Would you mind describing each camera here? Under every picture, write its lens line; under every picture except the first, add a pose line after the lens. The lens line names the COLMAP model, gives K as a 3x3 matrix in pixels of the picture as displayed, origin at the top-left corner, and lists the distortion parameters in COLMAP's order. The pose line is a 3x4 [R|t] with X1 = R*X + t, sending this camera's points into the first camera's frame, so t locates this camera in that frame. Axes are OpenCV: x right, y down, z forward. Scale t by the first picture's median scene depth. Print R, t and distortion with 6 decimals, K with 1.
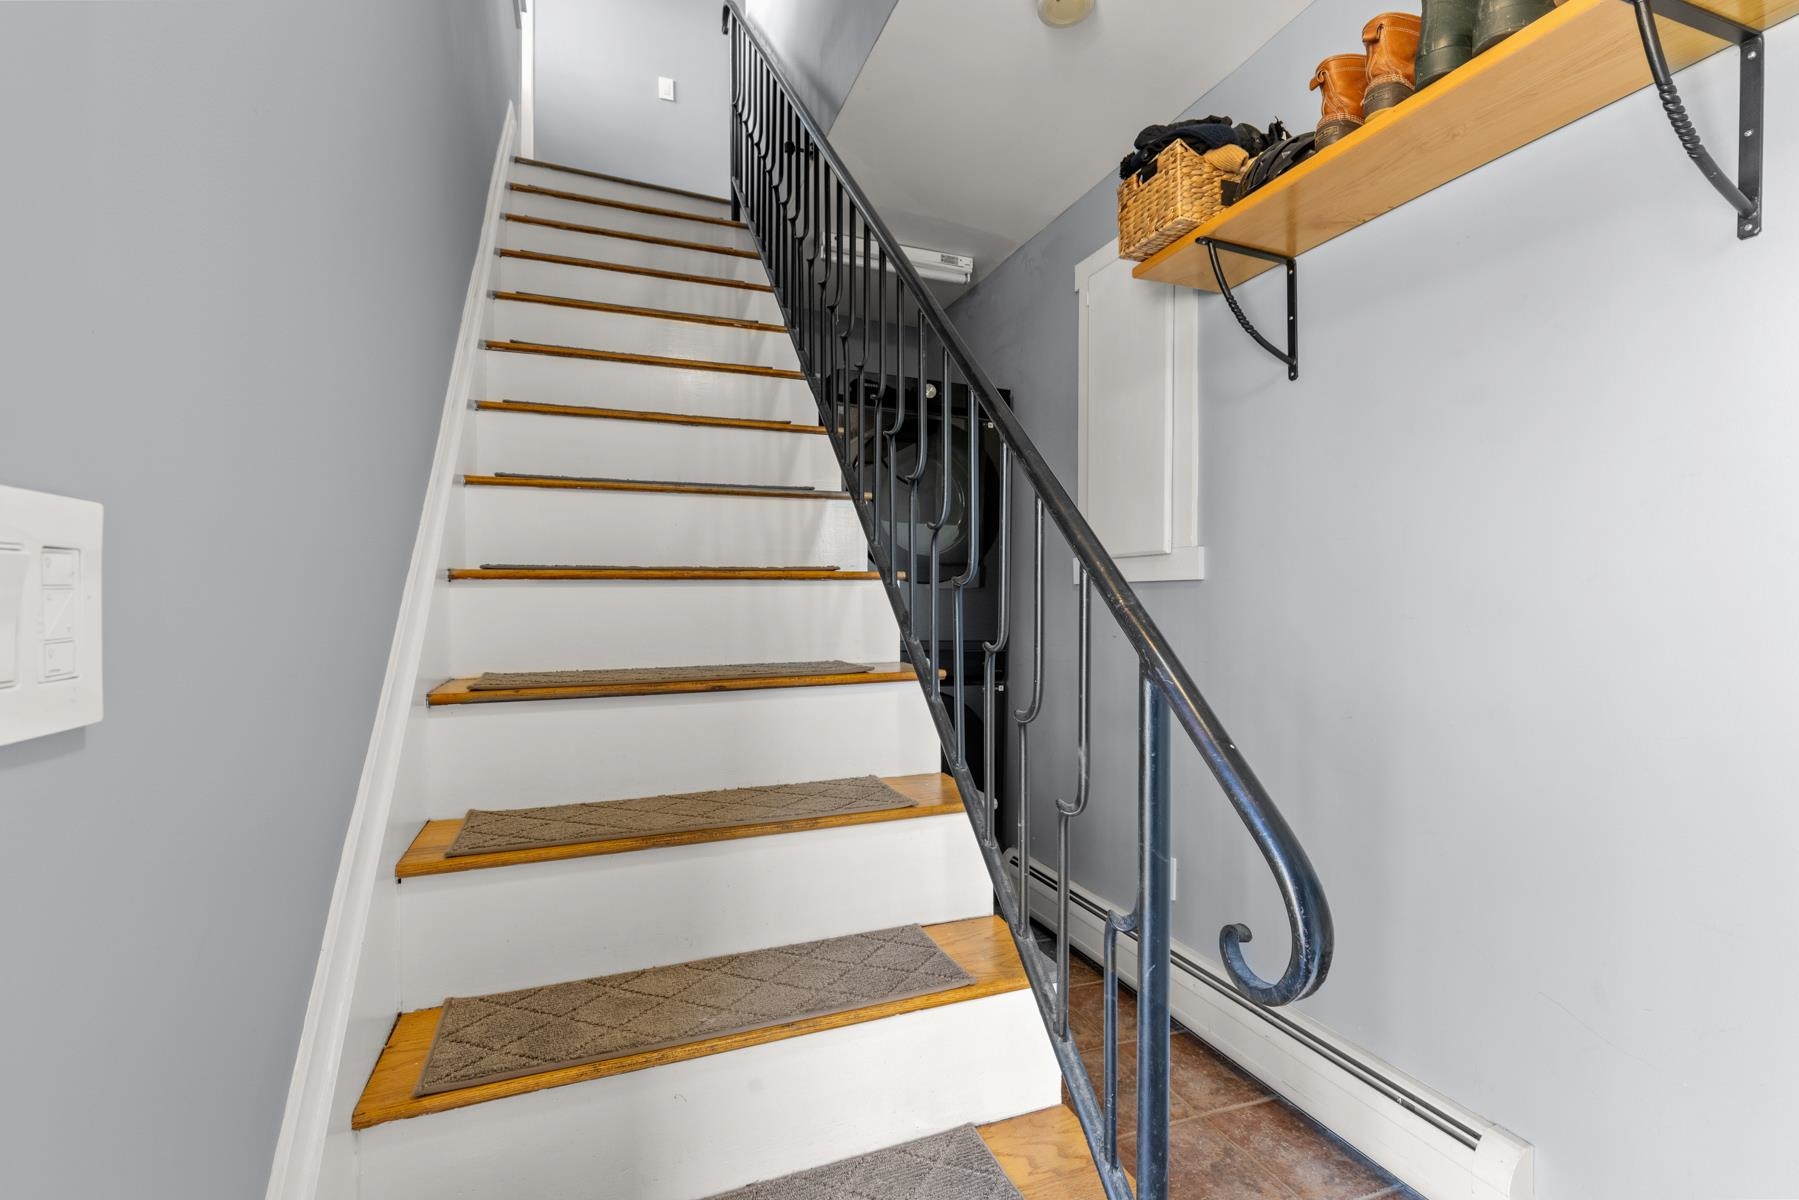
lens RADIAL K [[803.5, 0, 828.7], [0, 803.5, 626.7], [0, 0, 1]] dist [0.006767, -0.000339]
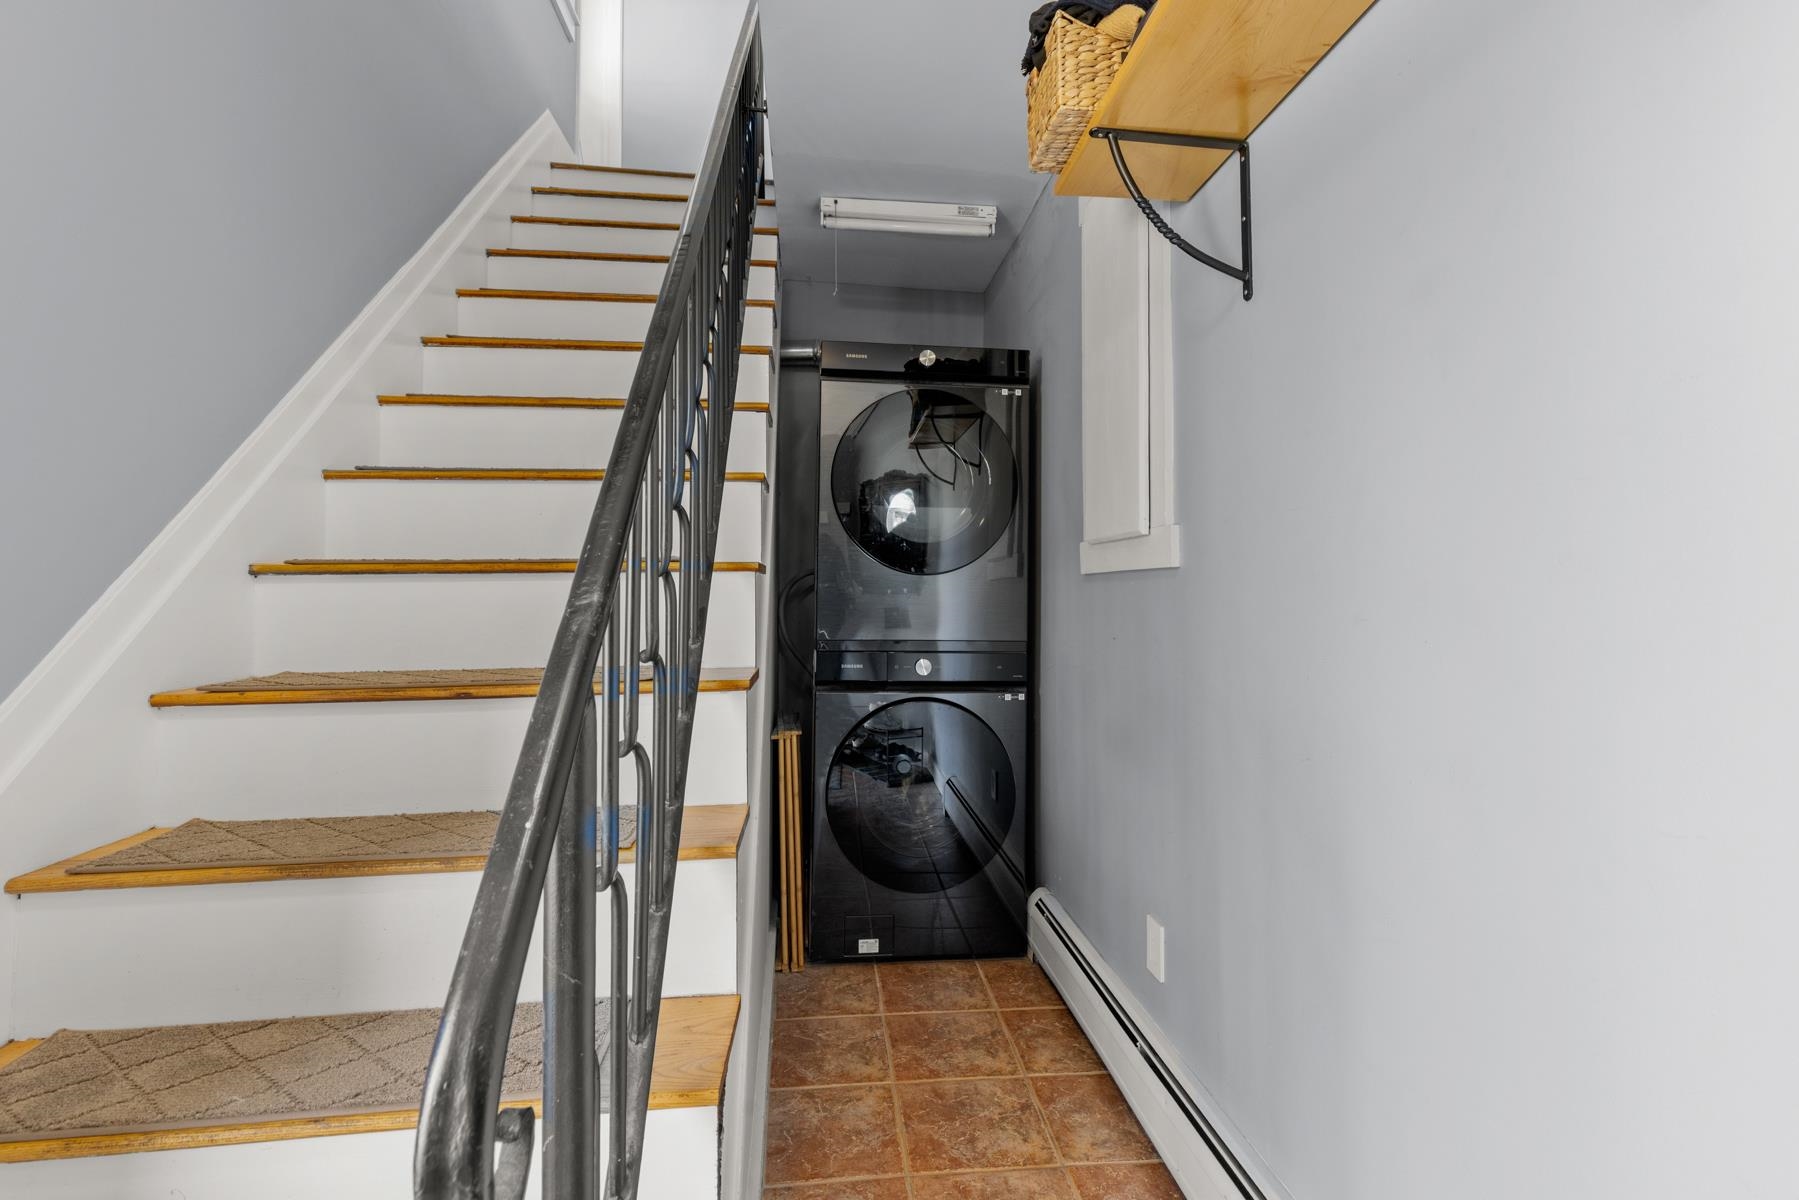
lens RADIAL K [[803.5, 0, 904.0], [0, 803.5, 587.8], [0, 0, 1]] dist [0.006767, -0.000339]
pose [[0.969370, -0.003671, -0.245579, 0.475063], [-0.005832, 0.999262, -0.037958, -0.009680], [0.245537, 0.038228, 0.968633, 0.218874]]
